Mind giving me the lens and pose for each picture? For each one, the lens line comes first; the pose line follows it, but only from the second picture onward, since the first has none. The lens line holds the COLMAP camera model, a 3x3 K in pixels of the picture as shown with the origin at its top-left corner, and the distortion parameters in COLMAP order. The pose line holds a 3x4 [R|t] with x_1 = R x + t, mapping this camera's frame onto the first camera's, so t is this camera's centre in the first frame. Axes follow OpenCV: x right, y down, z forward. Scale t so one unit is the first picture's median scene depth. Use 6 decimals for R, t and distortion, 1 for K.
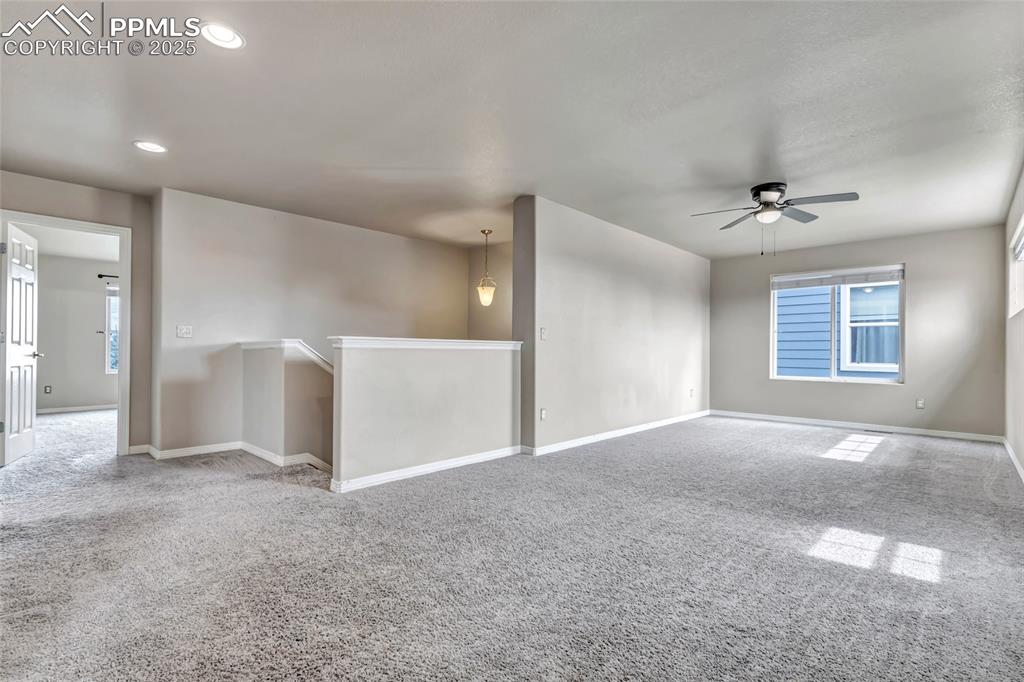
lens RADIAL K [[466.6, 0, 512.4], [0, 466.6, 347.3], [0, 0, 1]] dist [0.001937, 0.000126]
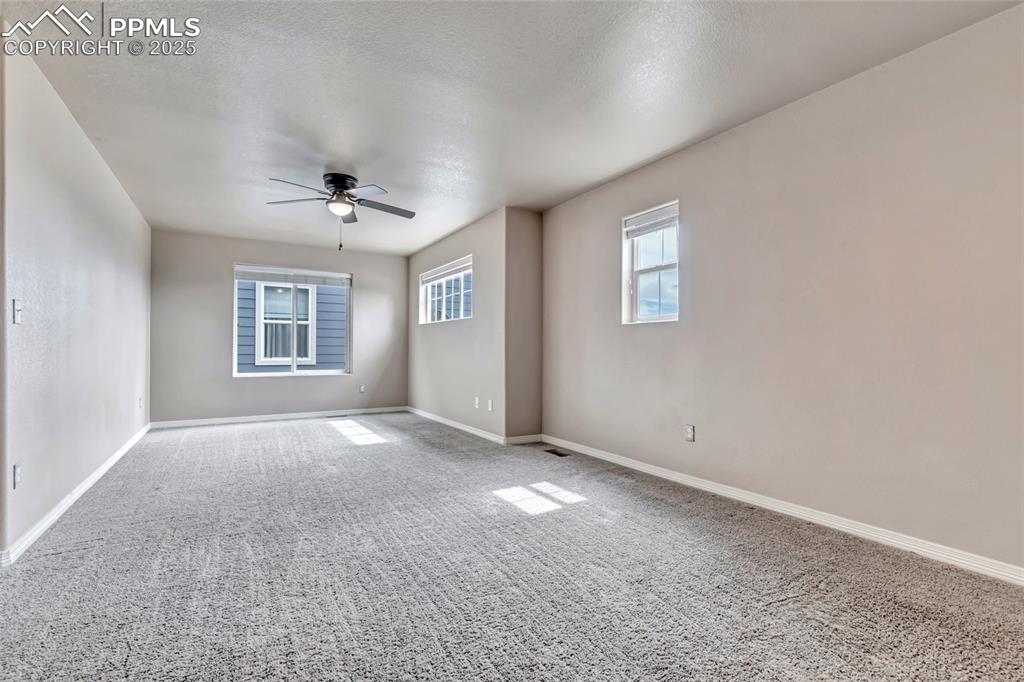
lens RADIAL K [[466.6, 0, 512.1], [0, 466.6, 342.9], [0, 0, 1]] dist [0.001937, 0.000126]
pose [[0.265305, 0.006402, 0.964143, -0.189707], [-0.007283, 0.999963, -0.004636, 0.001257], [-0.964137, -0.005792, 0.265342, 0.252644]]
